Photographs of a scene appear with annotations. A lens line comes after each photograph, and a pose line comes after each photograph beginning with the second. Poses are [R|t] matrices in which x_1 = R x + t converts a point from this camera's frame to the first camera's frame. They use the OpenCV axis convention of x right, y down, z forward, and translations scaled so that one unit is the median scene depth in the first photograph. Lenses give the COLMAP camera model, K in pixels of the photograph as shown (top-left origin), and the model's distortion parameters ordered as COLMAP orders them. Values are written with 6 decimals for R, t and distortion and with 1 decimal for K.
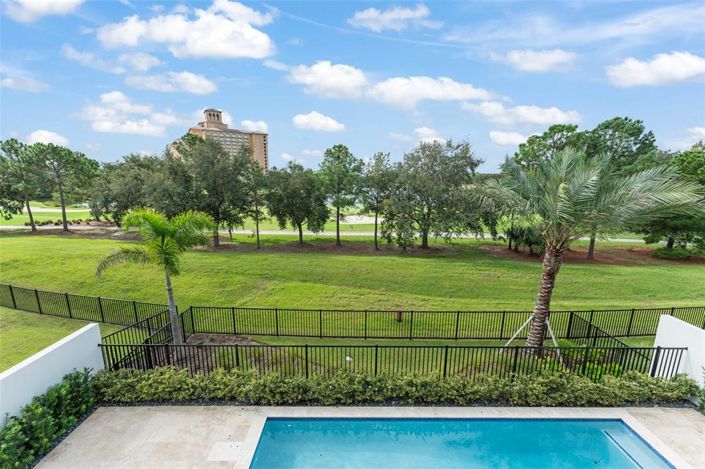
lens RADIAL K [[278.1, 0, 352.5], [0, 278.1, 234.5], [0, 0, 1]] dist [0.002927, 0.000670]
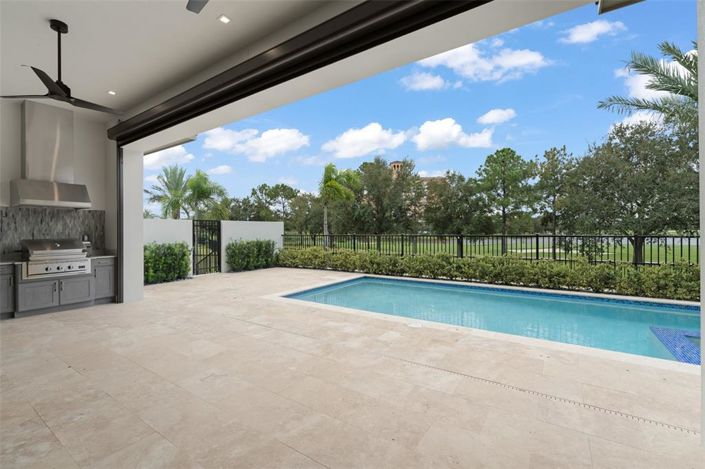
lens RADIAL K [[312.9, 0, 352.5], [0, 312.9, 234.5], [0, 0, 1]] dist [0.000797, 0.000249]
pose [[0.831384, -0.002431, -0.555693, 0.130882], [-0.100798, 0.982742, -0.155104, 0.201740], [0.546480, 0.184963, 0.816791, -0.072906]]
